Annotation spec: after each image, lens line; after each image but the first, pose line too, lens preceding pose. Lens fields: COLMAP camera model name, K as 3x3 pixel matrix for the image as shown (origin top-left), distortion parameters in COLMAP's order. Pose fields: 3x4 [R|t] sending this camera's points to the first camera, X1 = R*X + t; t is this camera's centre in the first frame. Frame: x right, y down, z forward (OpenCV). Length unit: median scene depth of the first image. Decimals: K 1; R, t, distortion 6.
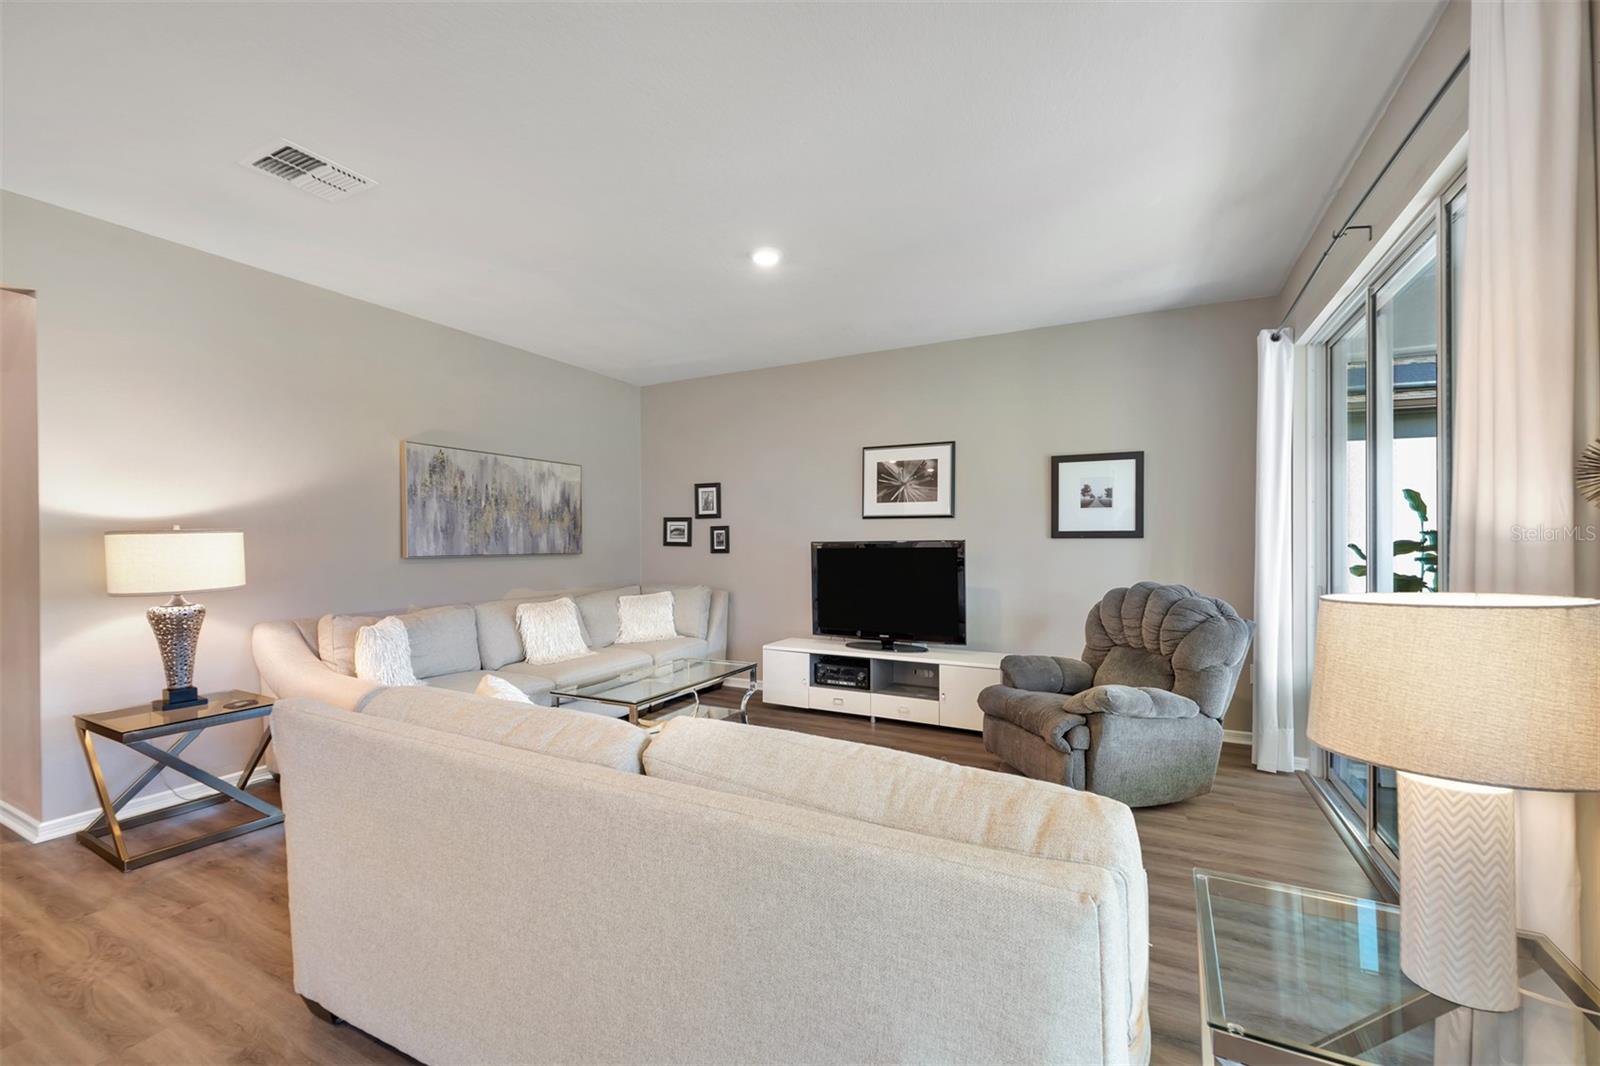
lens RADIAL K [[651.3, 0, 799.0], [0, 651.3, 514.4], [0, 0, 1]] dist [-0.000829, -0.000072]
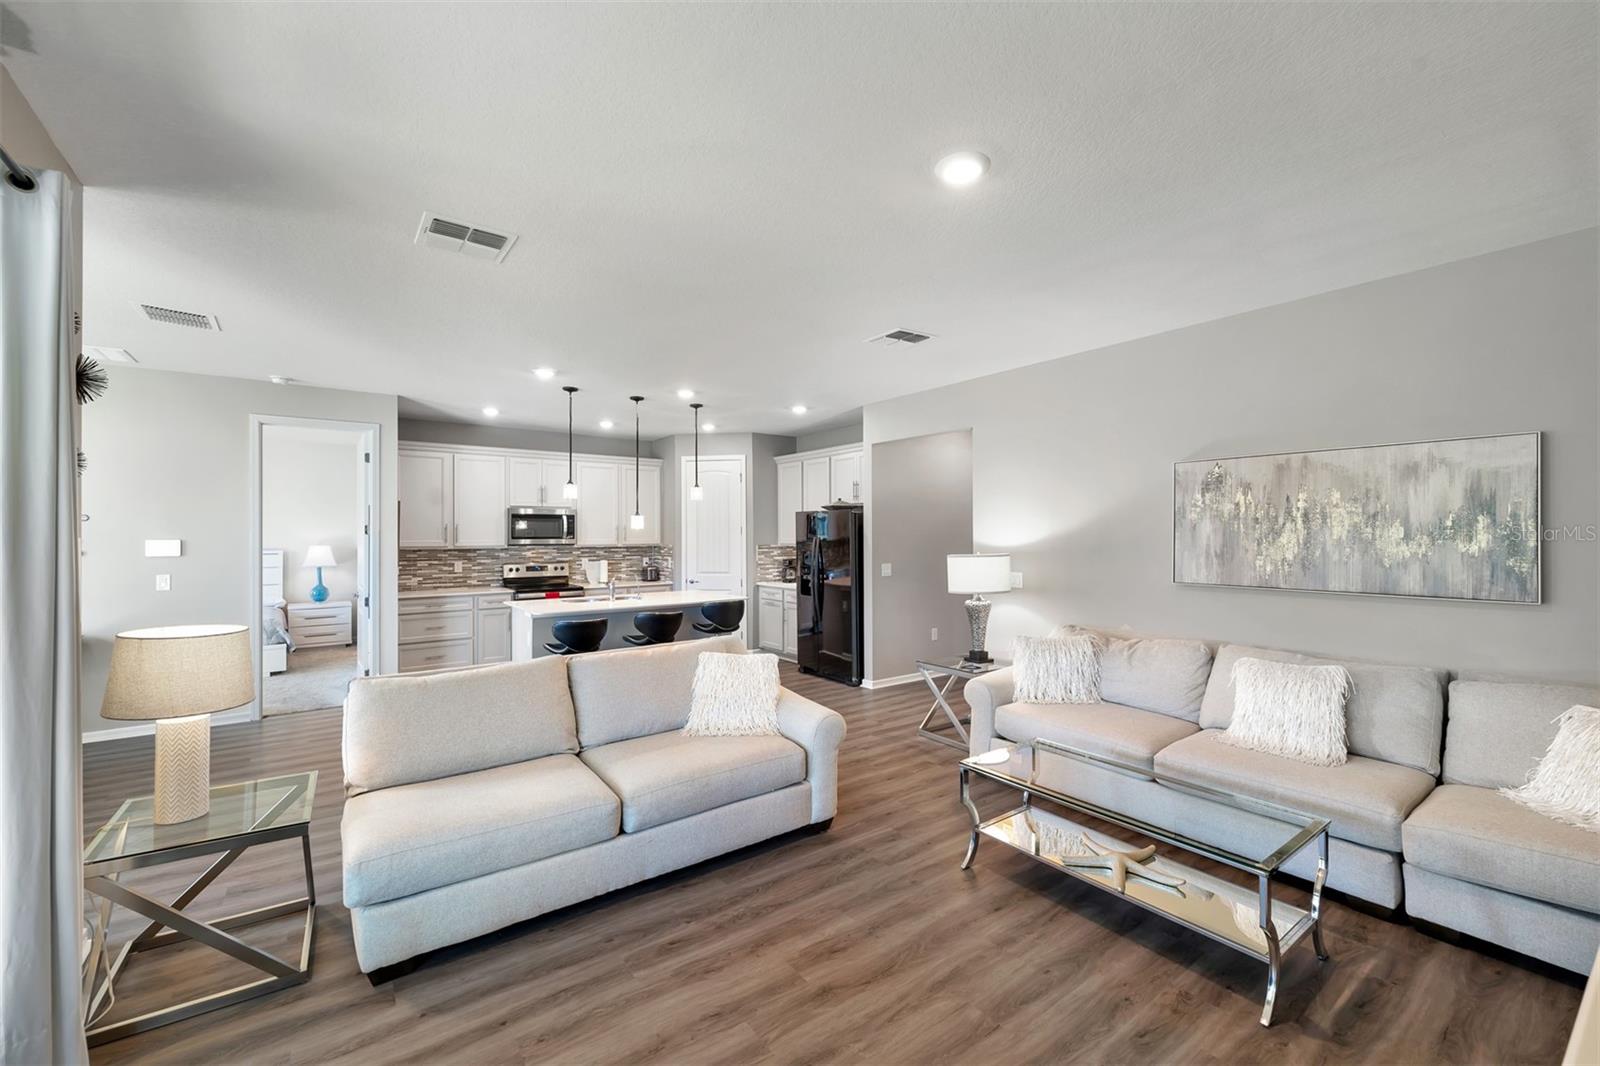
lens RADIAL K [[650.1, 0, 800.0], [0, 650.1, 533.0], [0, 0, 1]] dist [-0.001163, -0.000095]
pose [[-0.431951, 0.003773, -0.901889, 0.481174], [0.045691, 0.998799, -0.017705, -0.015678], [0.900739, -0.048856, -0.431604, 0.874338]]
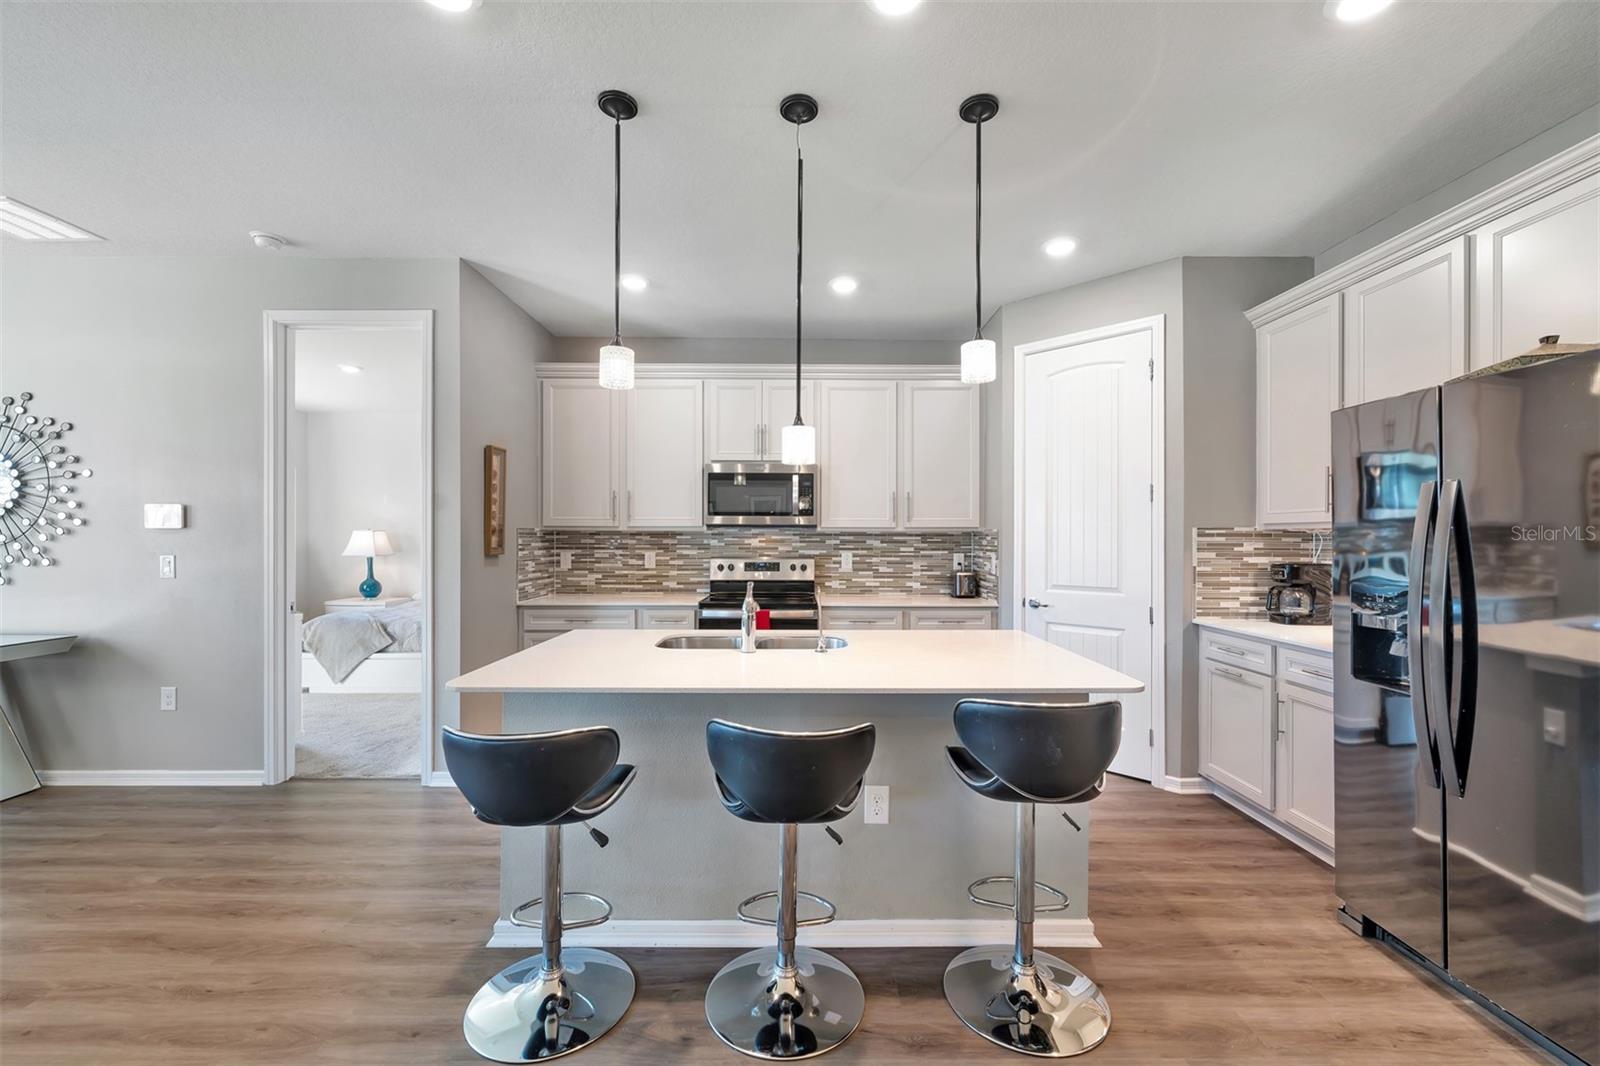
lens RADIAL K [[645.0, 0, 801.8], [0, 645.0, 538.4], [0, 0, 1]] dist [-0.000113, -0.000083]
pose [[-0.882801, 0.001557, -0.469745, -0.349588], [0.022000, 0.999034, -0.038034, 0.011591], [0.469232, -0.043911, -0.881983, 0.426698]]
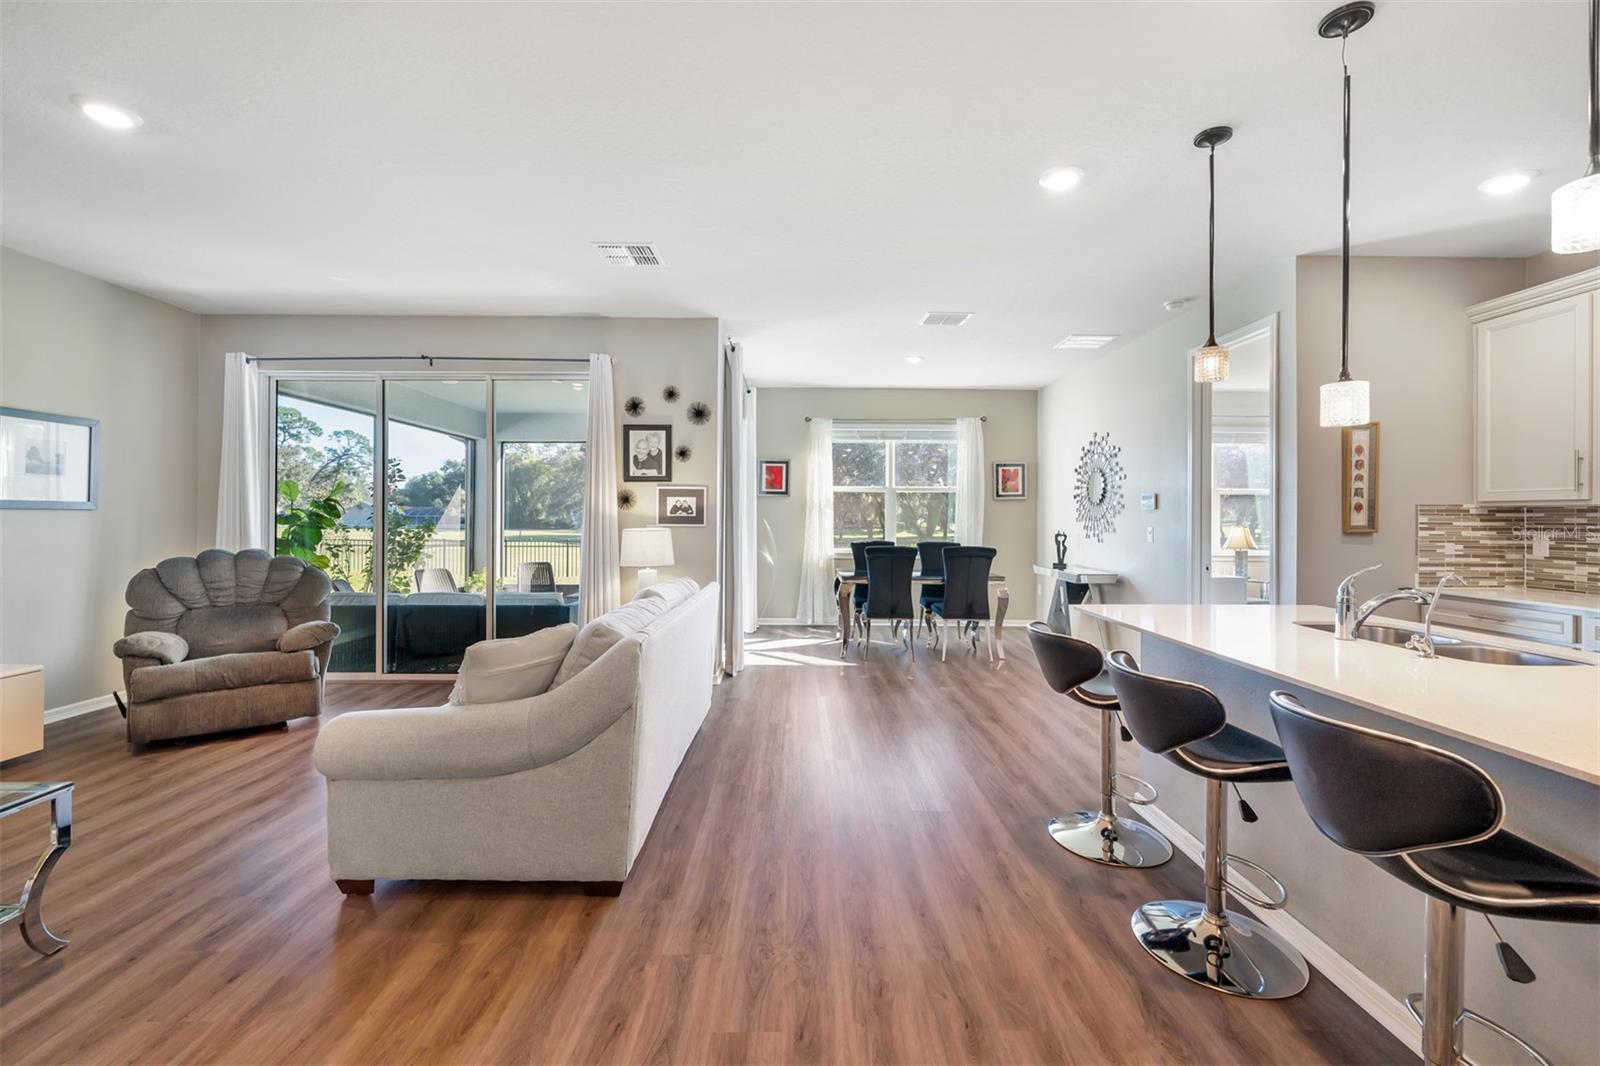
lens RADIAL K [[651.3, 0, 799.0], [0, 651.3, 514.4], [0, 0, 1]] dist [-0.000829, -0.000072]
pose [[-0.470516, 0.003520, 0.882385, -0.781997], [-0.043840, 0.998664, -0.027361, 0.022775], [-0.881302, -0.051558, -0.469733, 0.512775]]
